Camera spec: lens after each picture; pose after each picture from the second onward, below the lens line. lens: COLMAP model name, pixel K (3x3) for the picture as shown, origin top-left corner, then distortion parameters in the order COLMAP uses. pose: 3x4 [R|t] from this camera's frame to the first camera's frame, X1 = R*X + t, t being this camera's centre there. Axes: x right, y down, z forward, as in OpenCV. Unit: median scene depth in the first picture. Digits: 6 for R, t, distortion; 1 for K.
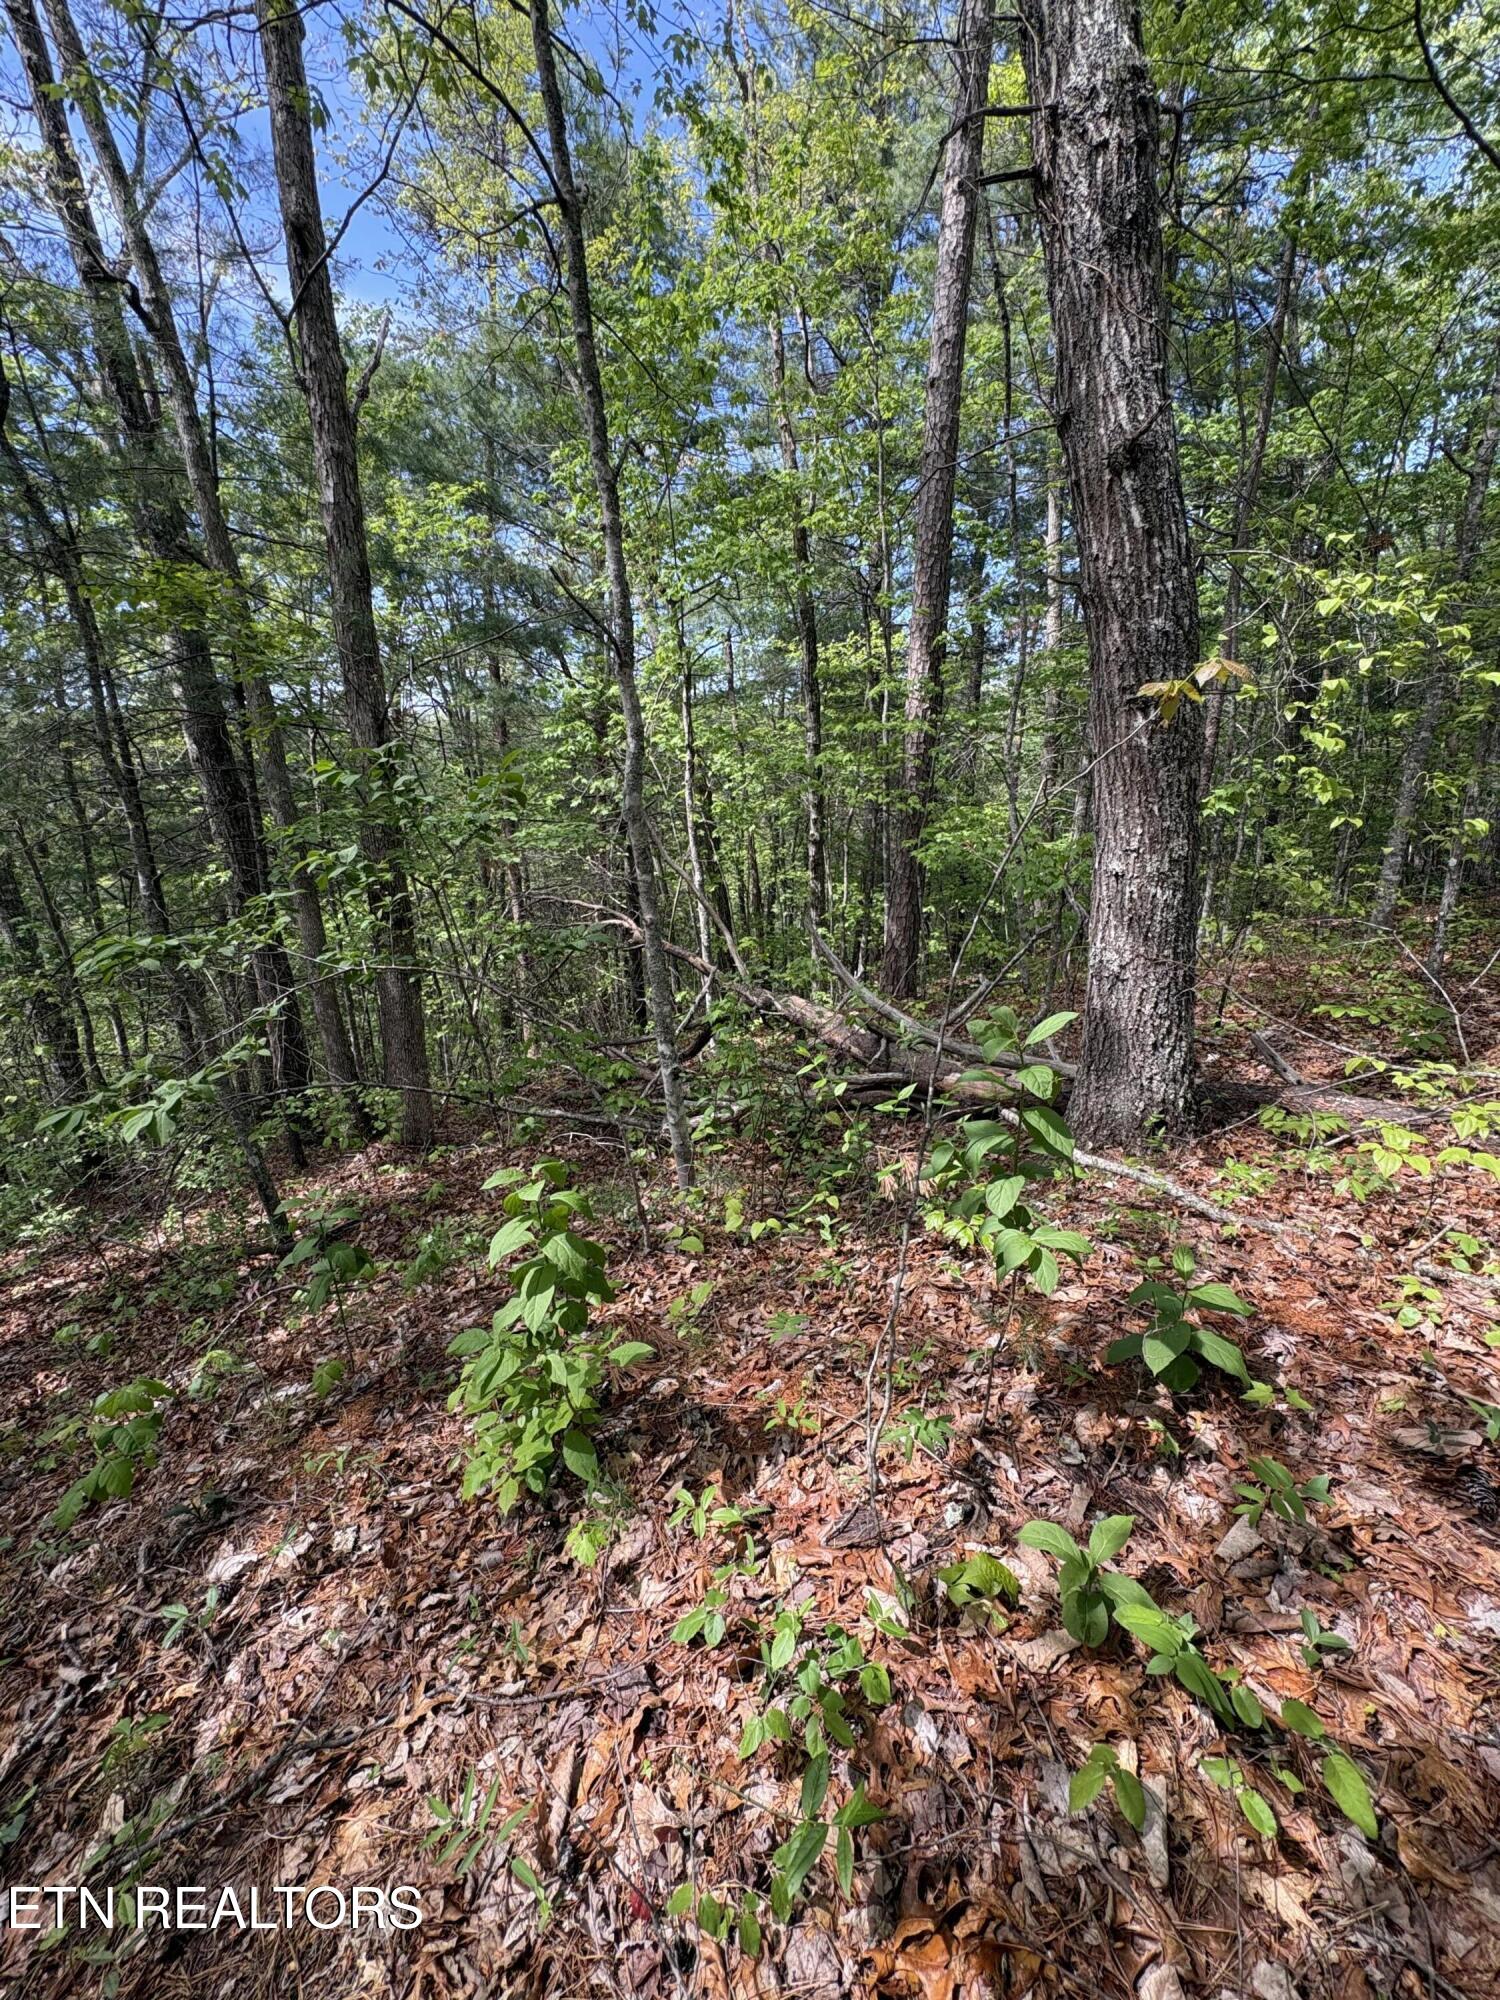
lens RADIAL K [[791.4, 0, 750.0], [0, 791.4, 1000.0], [0, 0, 1]] dist [-0.000304, -0.000071]
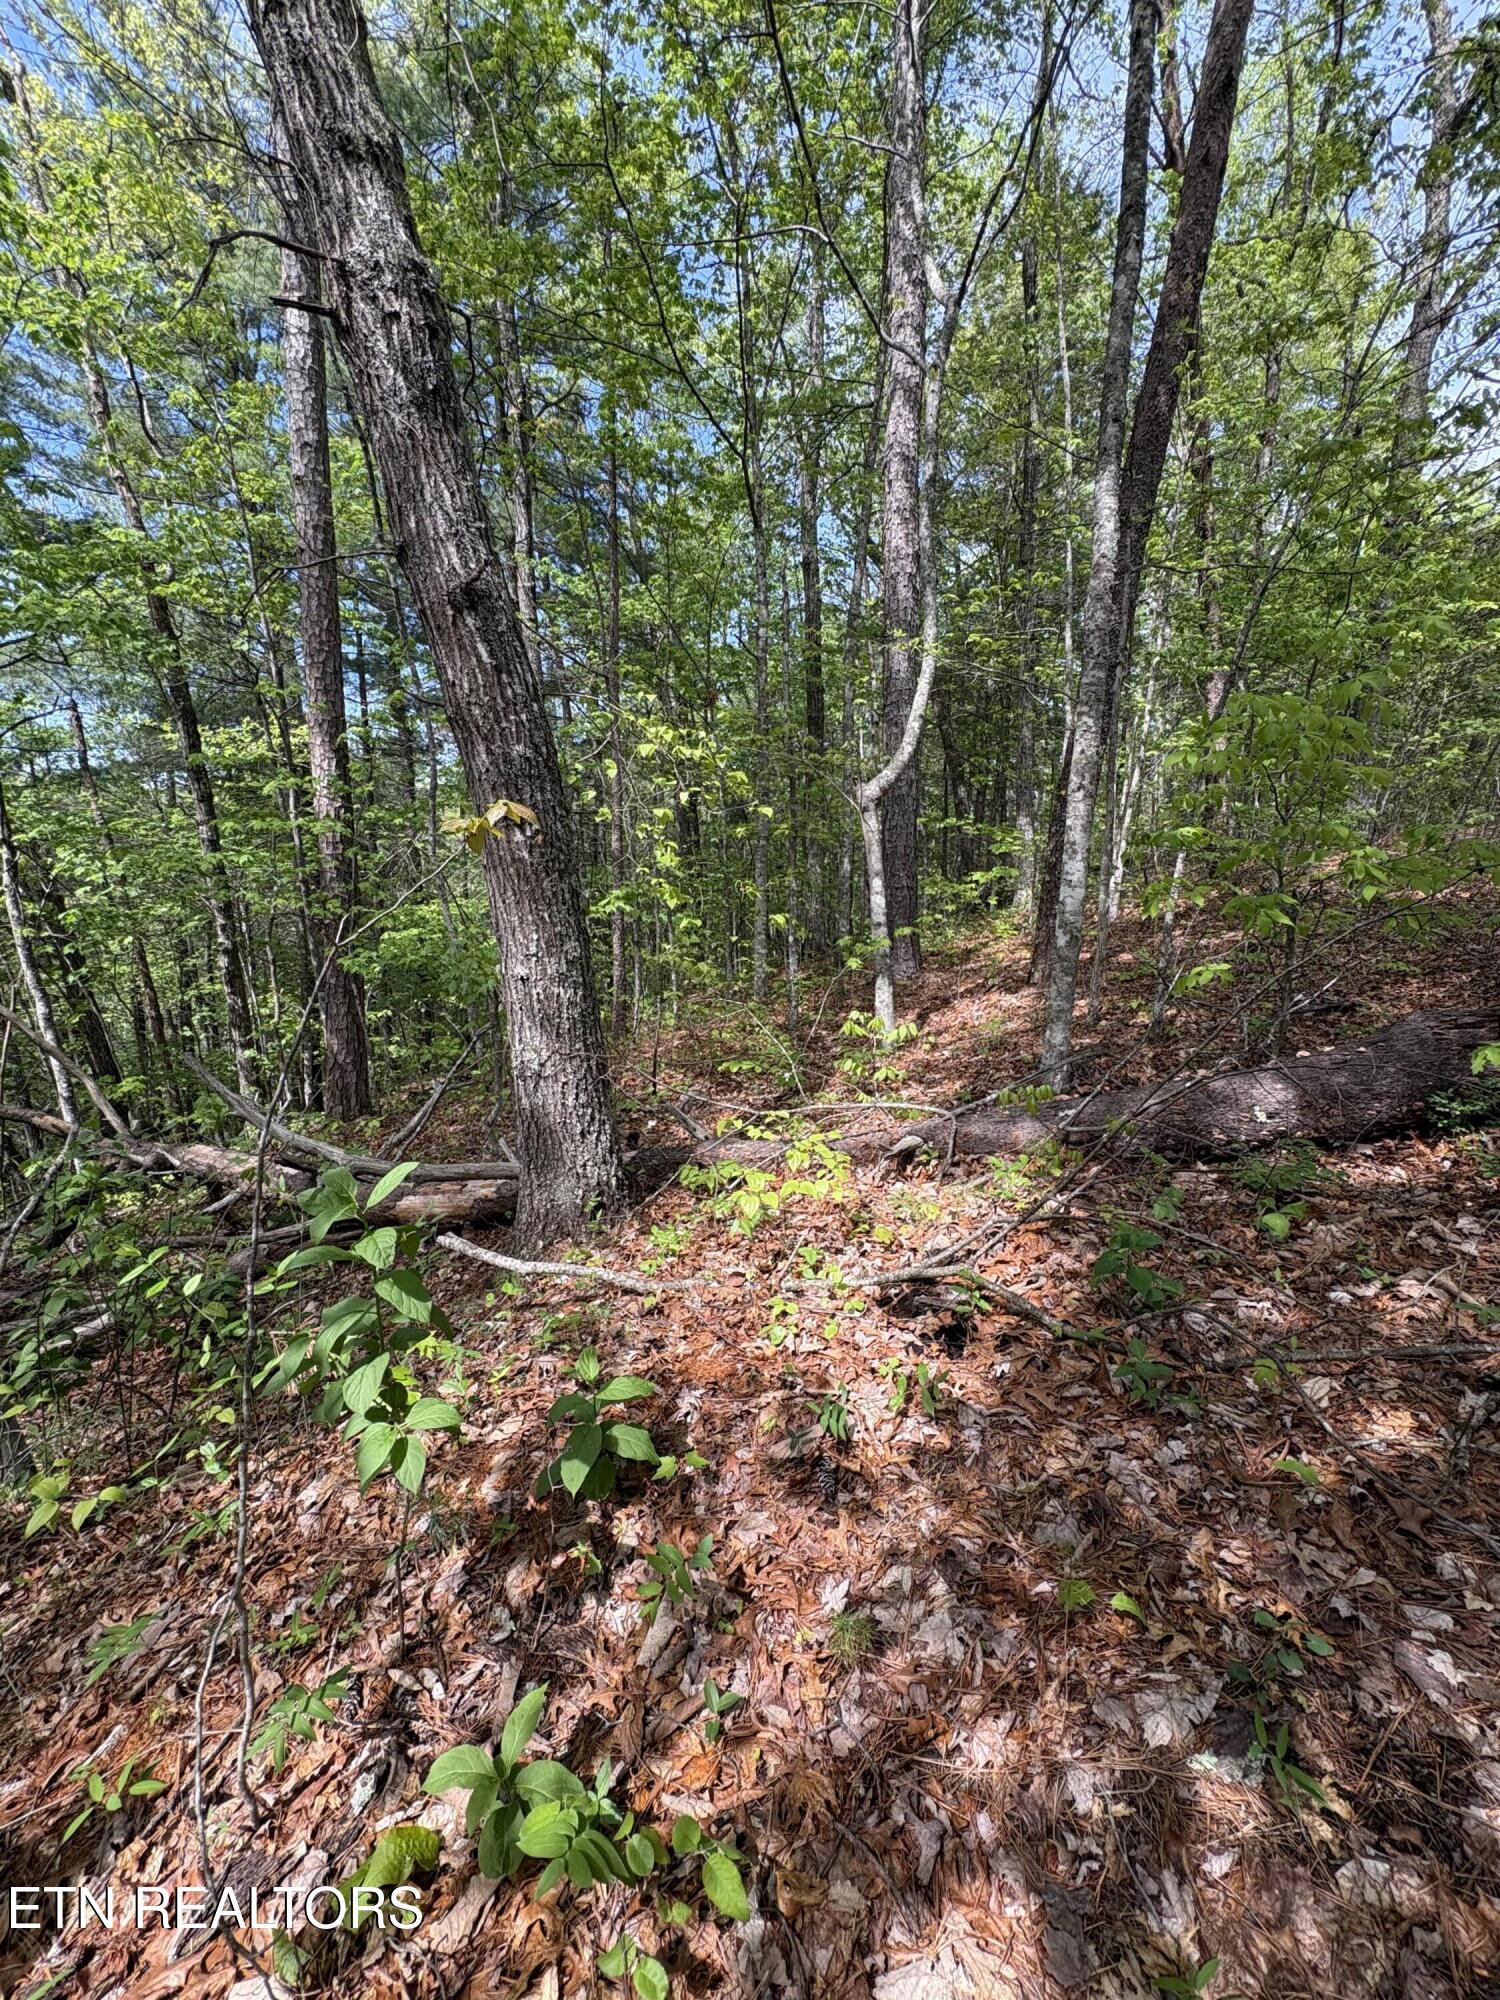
lens RADIAL K [[791.4, 0, 750.0], [0, 791.4, 1000.0], [0, 0, 1]] dist [-0.000304, -0.000071]
pose [[0.798730, -0.101486, 0.593069, 0.131200], [0.167098, 0.984314, -0.056608, -0.034287], [-0.578021, 0.144315, 0.803159, -0.008327]]
